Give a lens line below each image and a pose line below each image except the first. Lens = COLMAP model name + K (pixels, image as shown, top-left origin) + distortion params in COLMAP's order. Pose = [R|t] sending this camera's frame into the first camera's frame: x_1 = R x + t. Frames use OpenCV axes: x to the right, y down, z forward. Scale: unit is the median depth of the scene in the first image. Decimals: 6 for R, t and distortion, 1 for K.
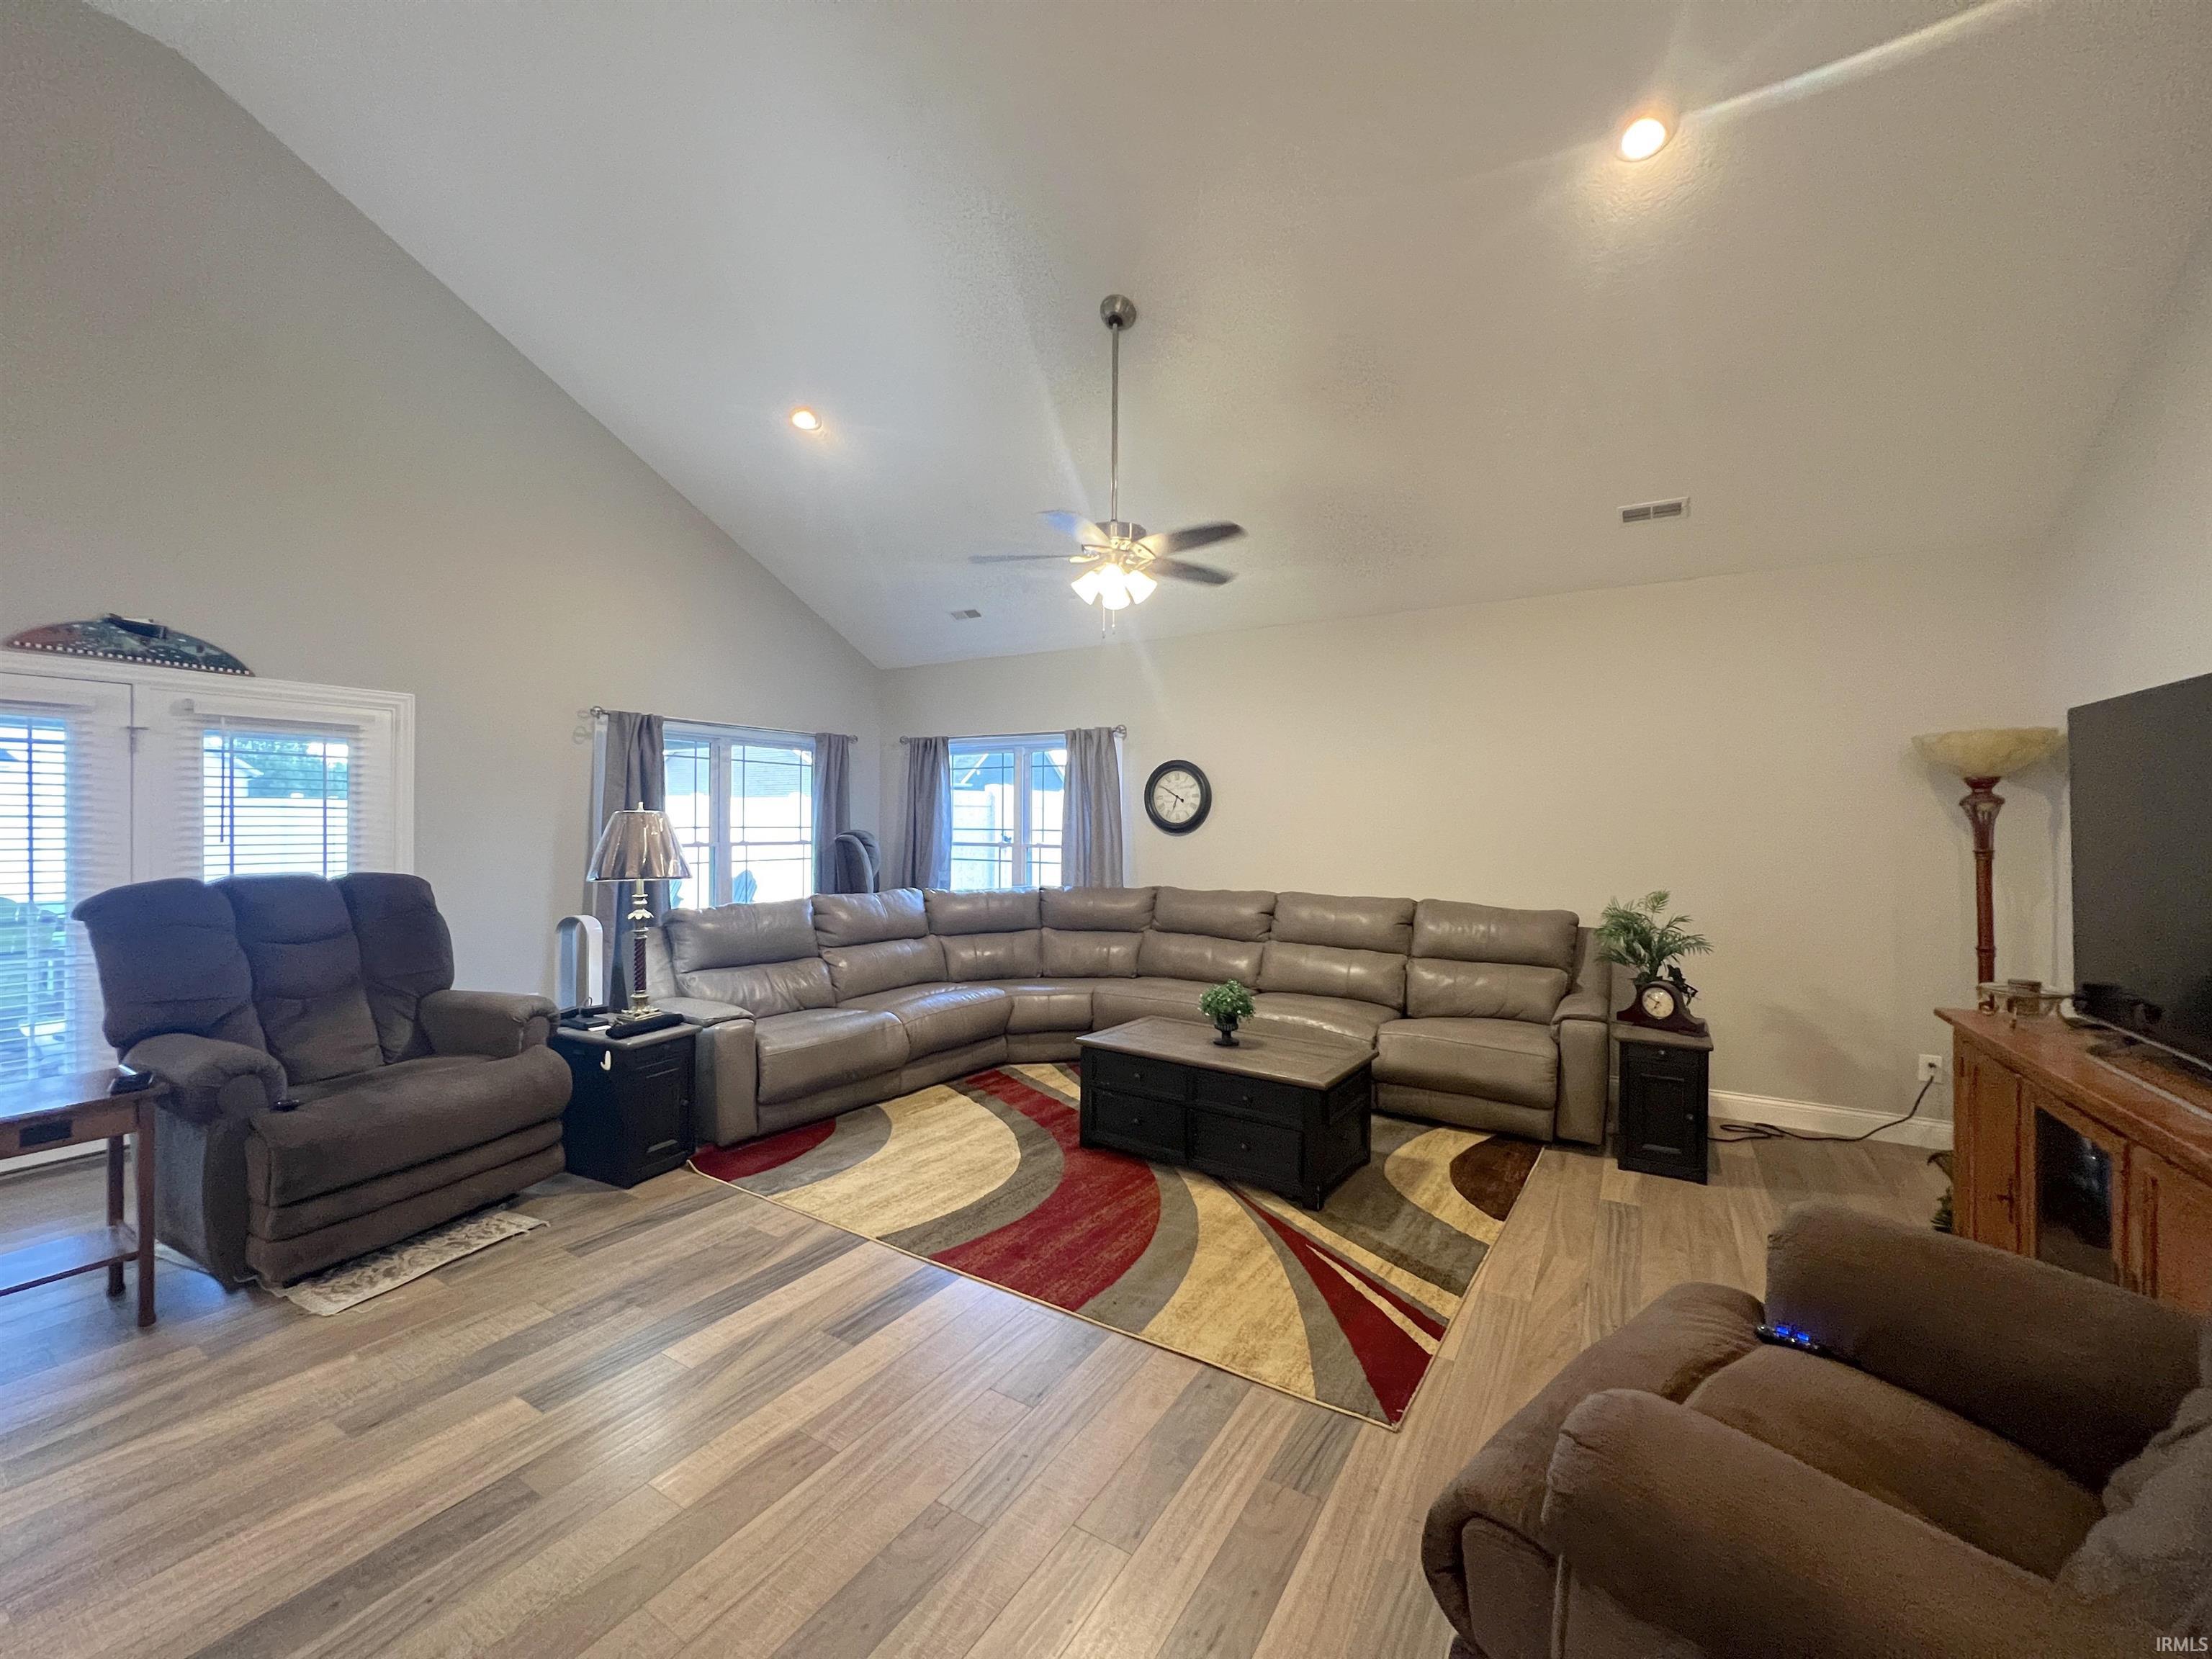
lens RADIAL K [[884.5, 0, 1103.4], [0, 884.5, 826.0], [0, 0, 1]] dist [-0.005687, 0.000671]
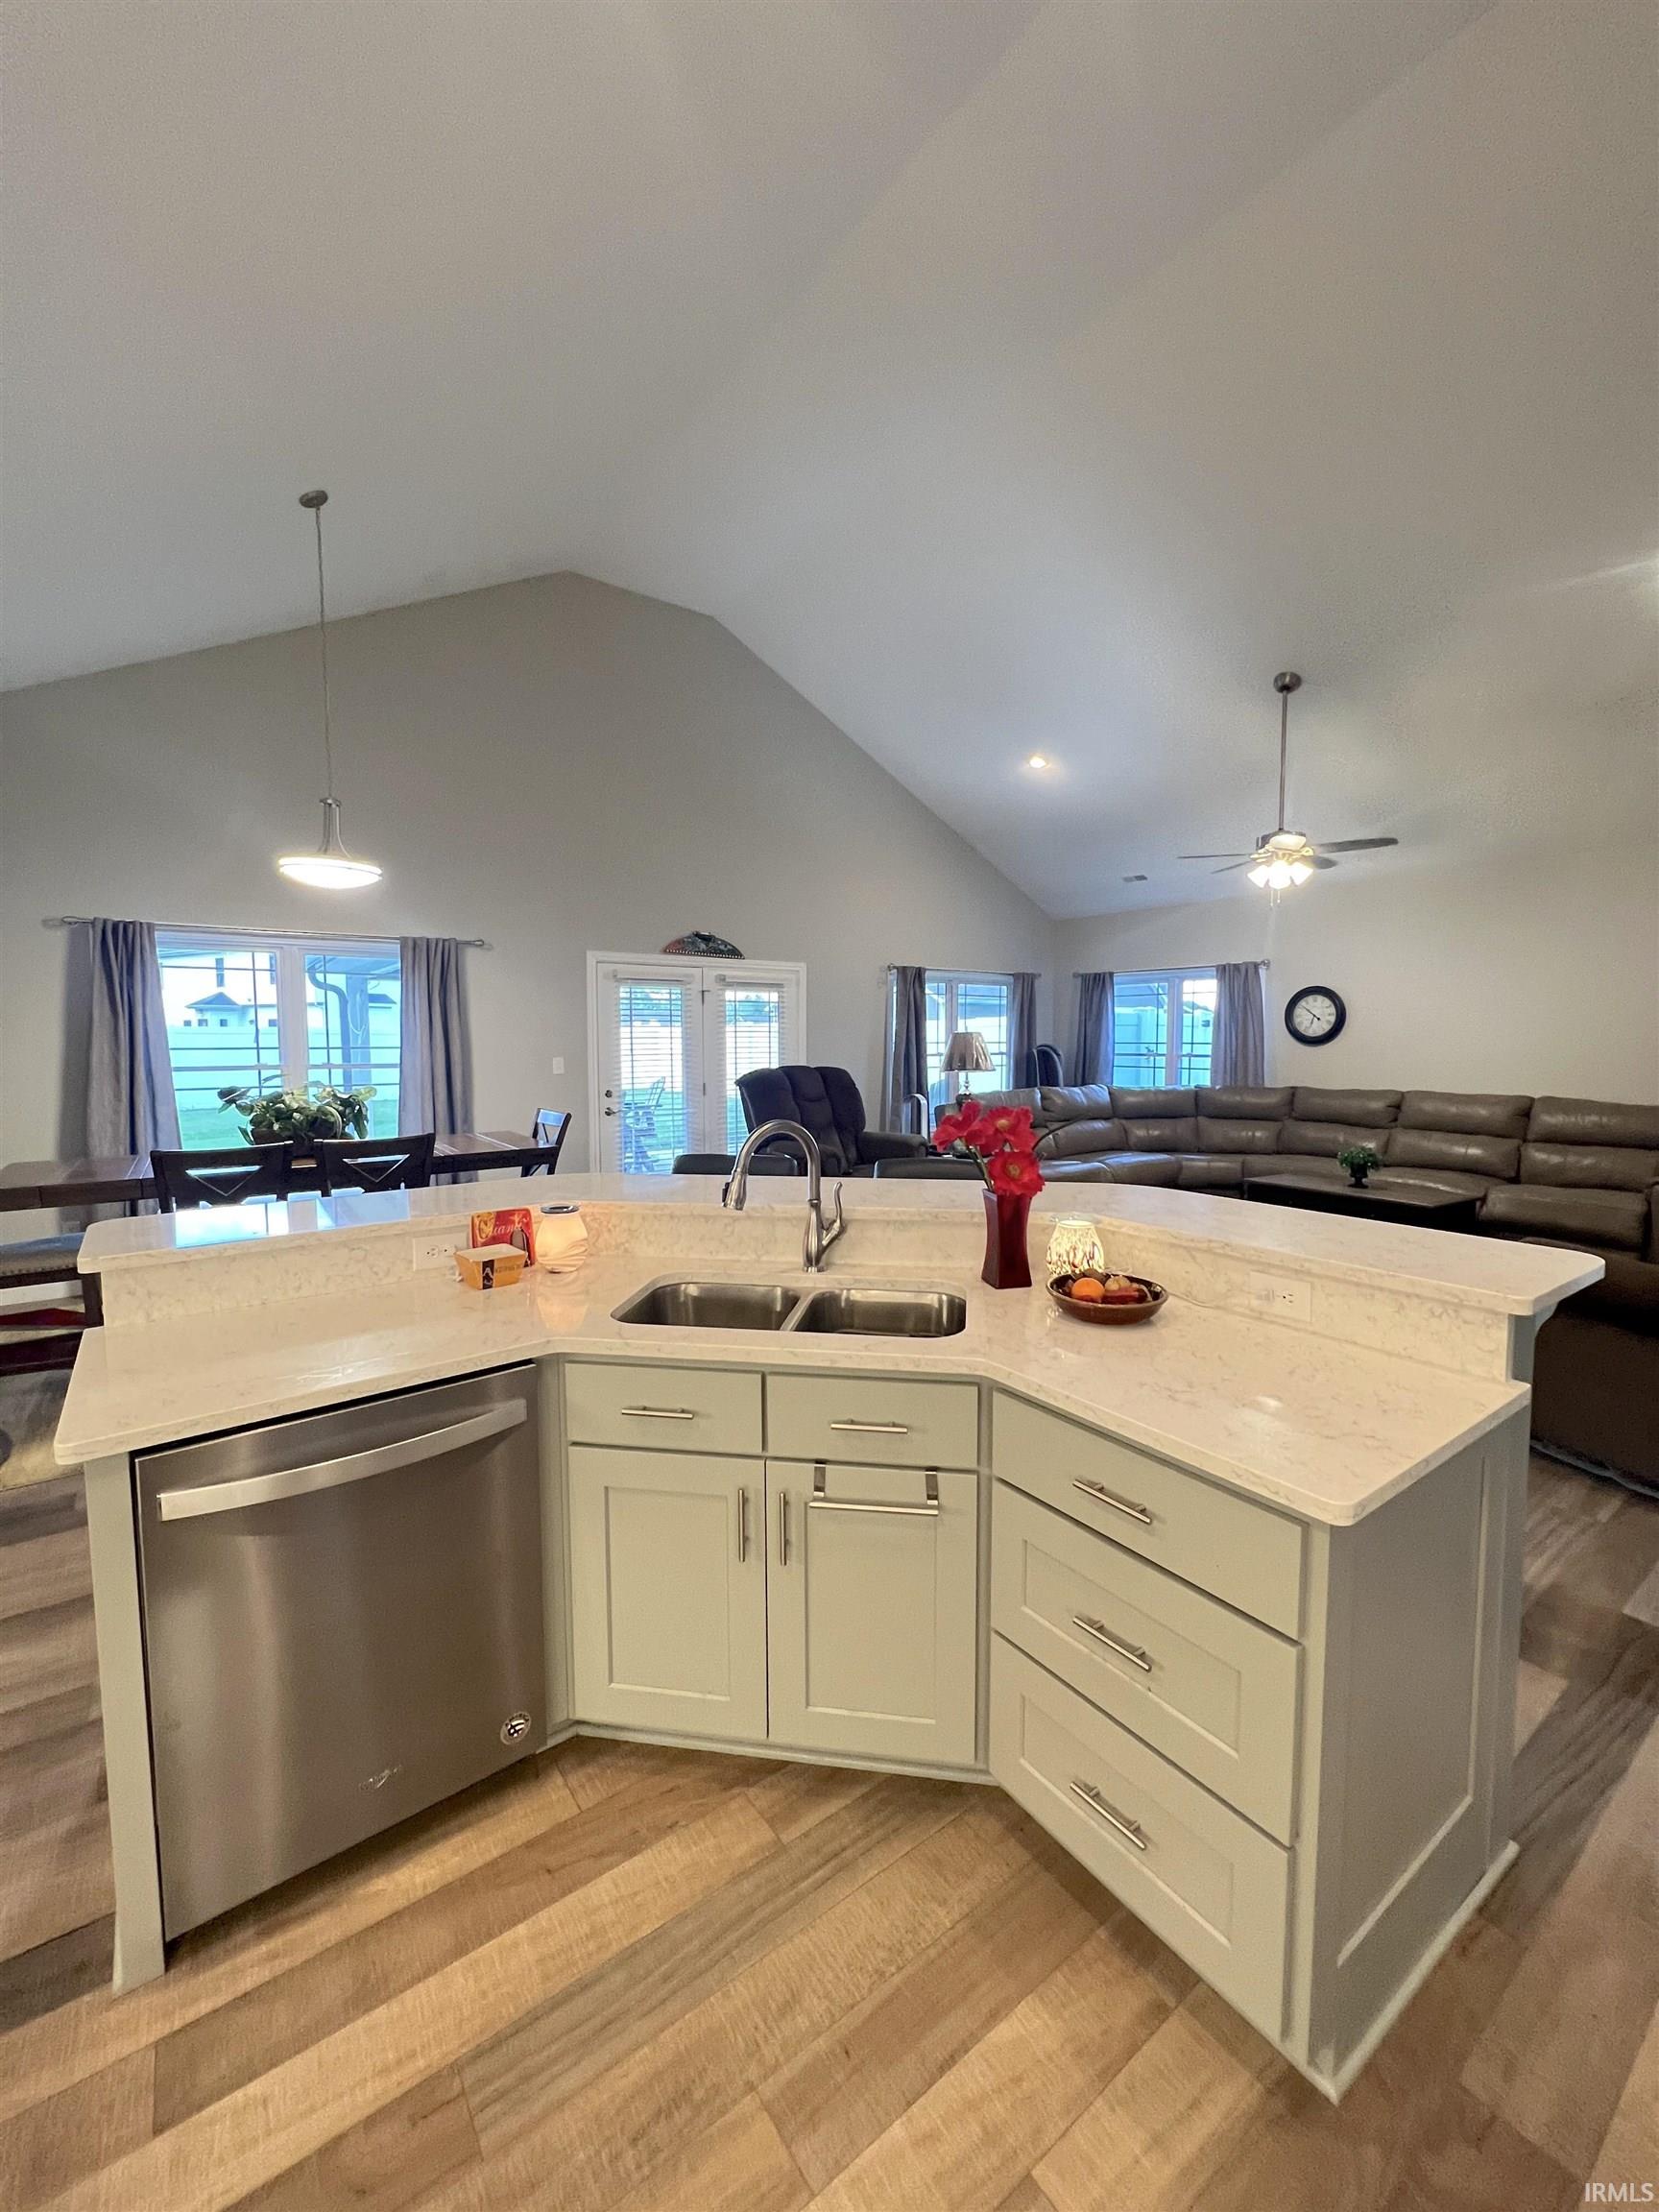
lens RADIAL K [[884.5, 0, 830.0], [0, 884.5, 1102.3], [0, 0, 1]] dist [-0.005687, 0.000671]
pose [[0.924761, 0.019239, -0.380061, -0.079468], [0.005993, 0.997861, 0.065094, 0.004638], [0.380500, -0.062474, 0.922668, -0.460335]]
